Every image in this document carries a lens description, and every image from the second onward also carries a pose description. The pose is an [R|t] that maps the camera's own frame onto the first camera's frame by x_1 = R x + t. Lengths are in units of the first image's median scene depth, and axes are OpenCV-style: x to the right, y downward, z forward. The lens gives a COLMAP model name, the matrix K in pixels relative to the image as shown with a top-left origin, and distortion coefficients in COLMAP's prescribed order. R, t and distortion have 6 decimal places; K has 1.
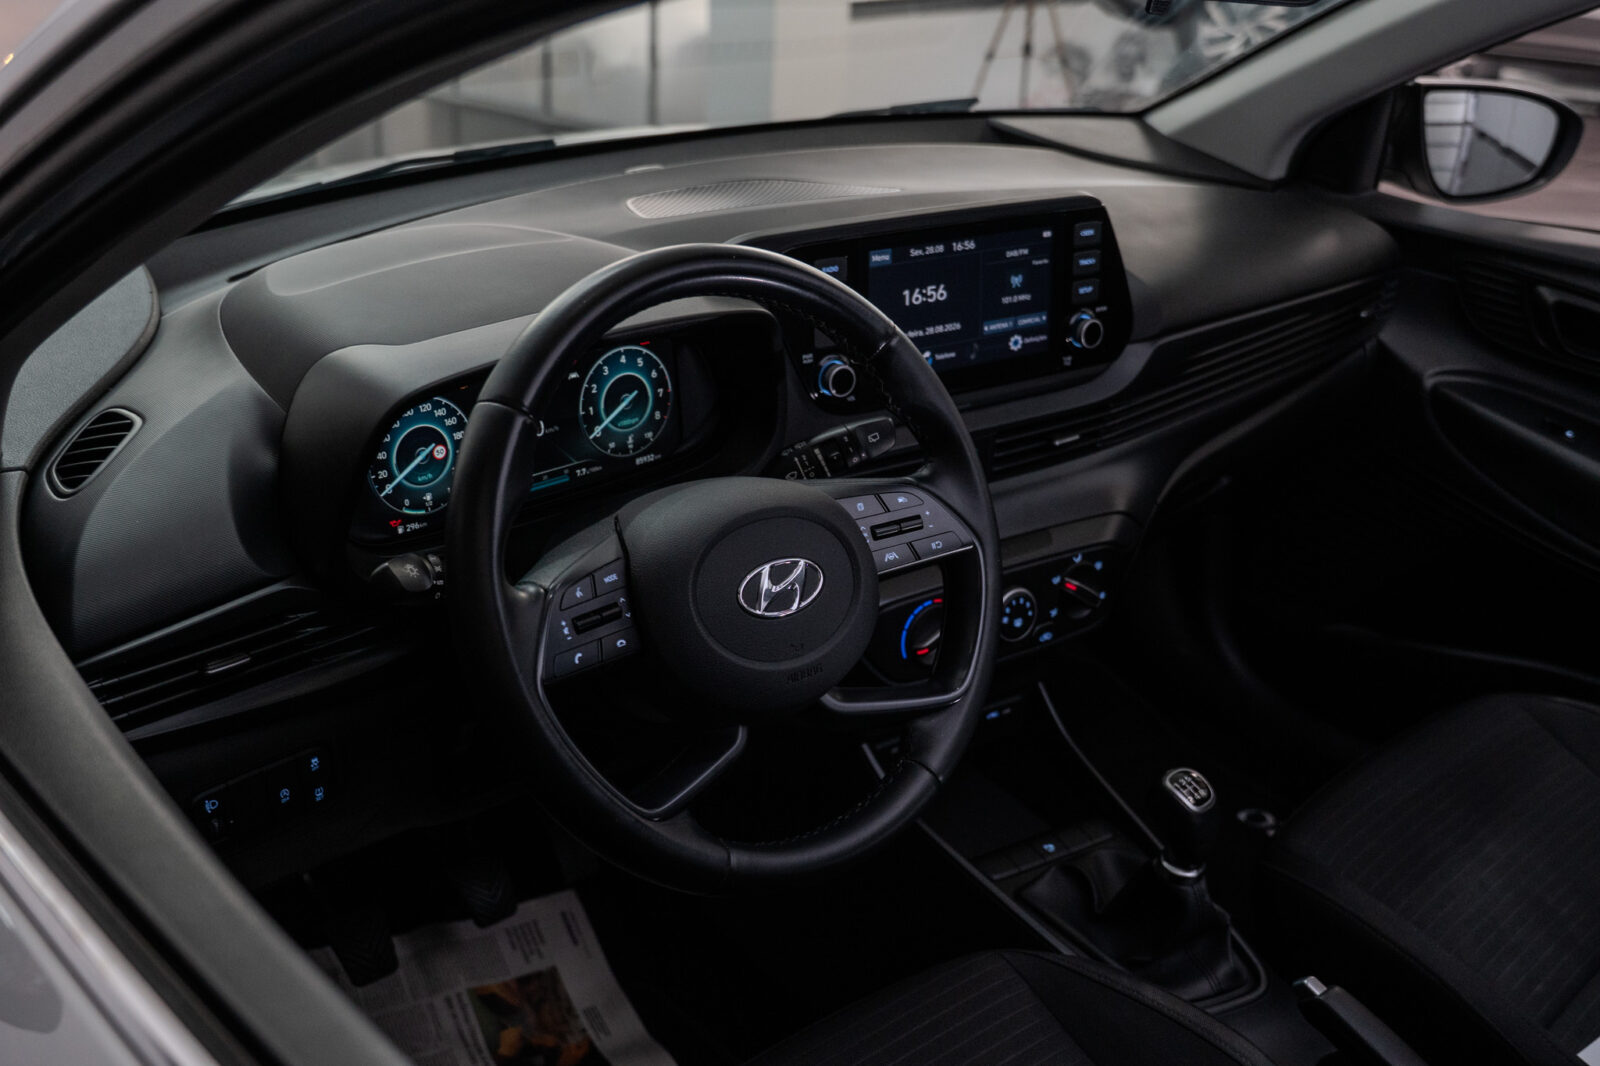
lens RADIAL K [[1641.3, 0, 800.0], [0, 1641.3, 533.0], [0, 0, 1]] dist [-0.160516, -0.000778]
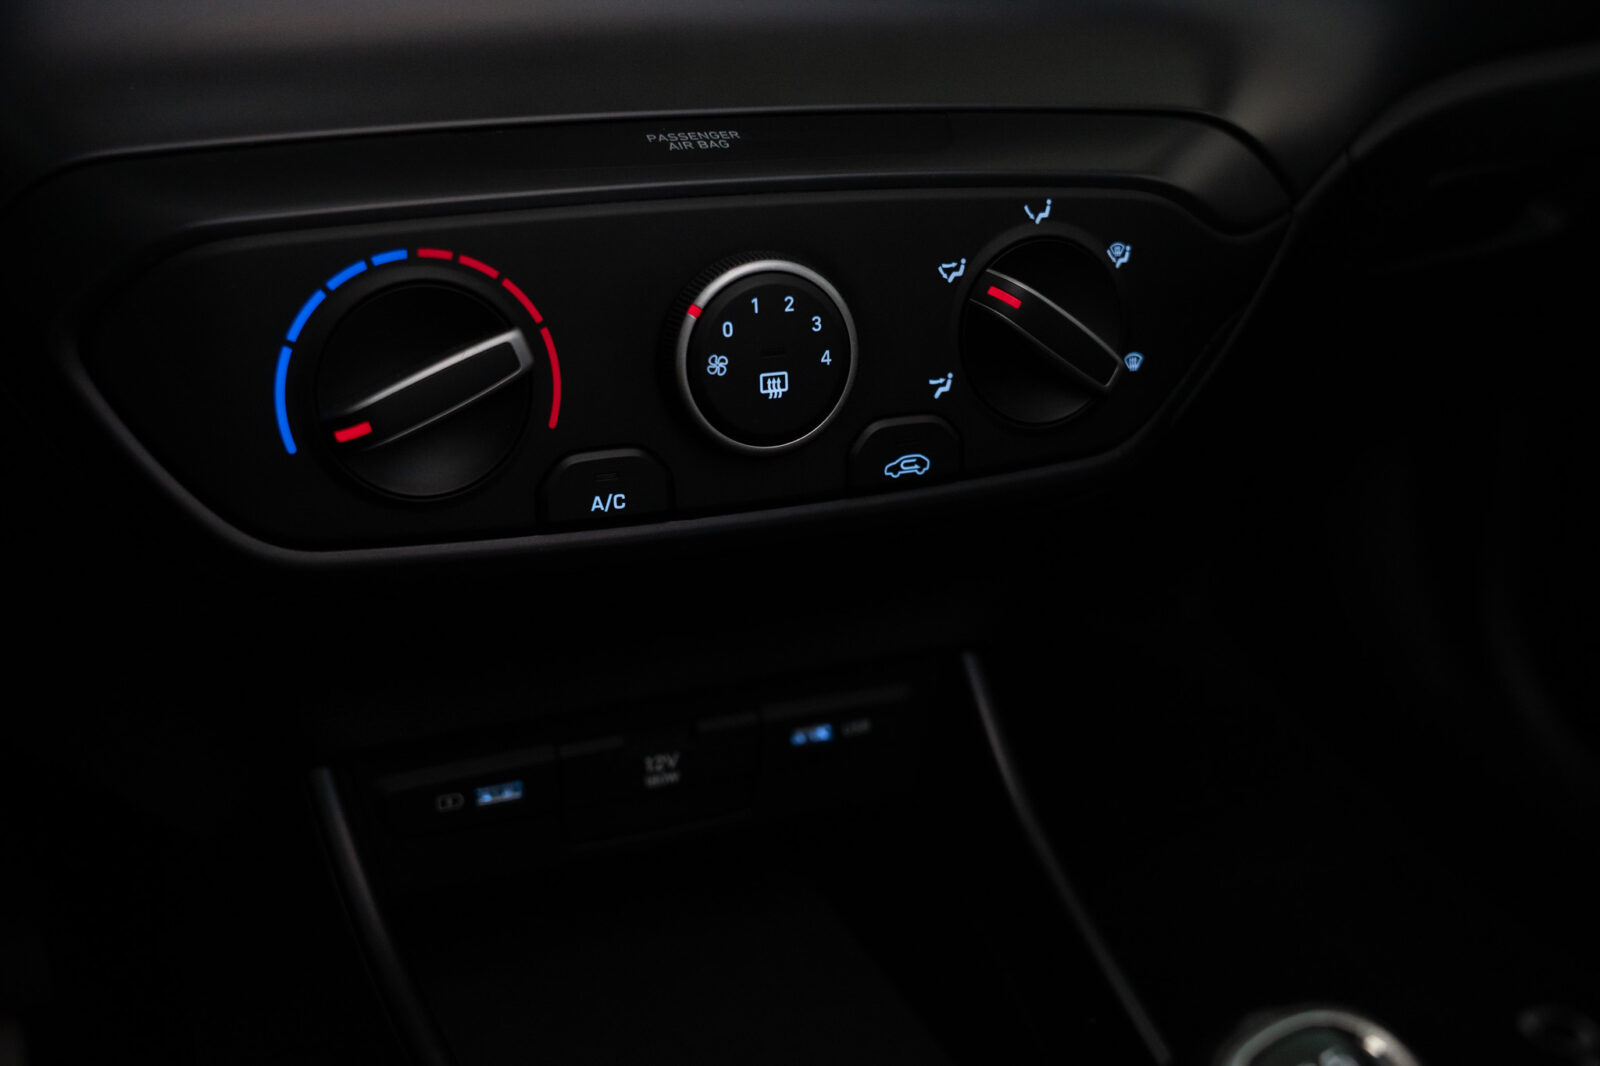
lens RADIAL K [[1641.3, 0, 800.0], [0, 1641.3, 533.0], [0, 0, 1]] dist [-0.160516, -0.000778]
pose [[0.983179, 0.069015, -0.169106, 0.223801], [-0.075506, 0.996624, -0.032252, 0.106550], [0.166309, 0.044478, 0.985070, 0.871676]]
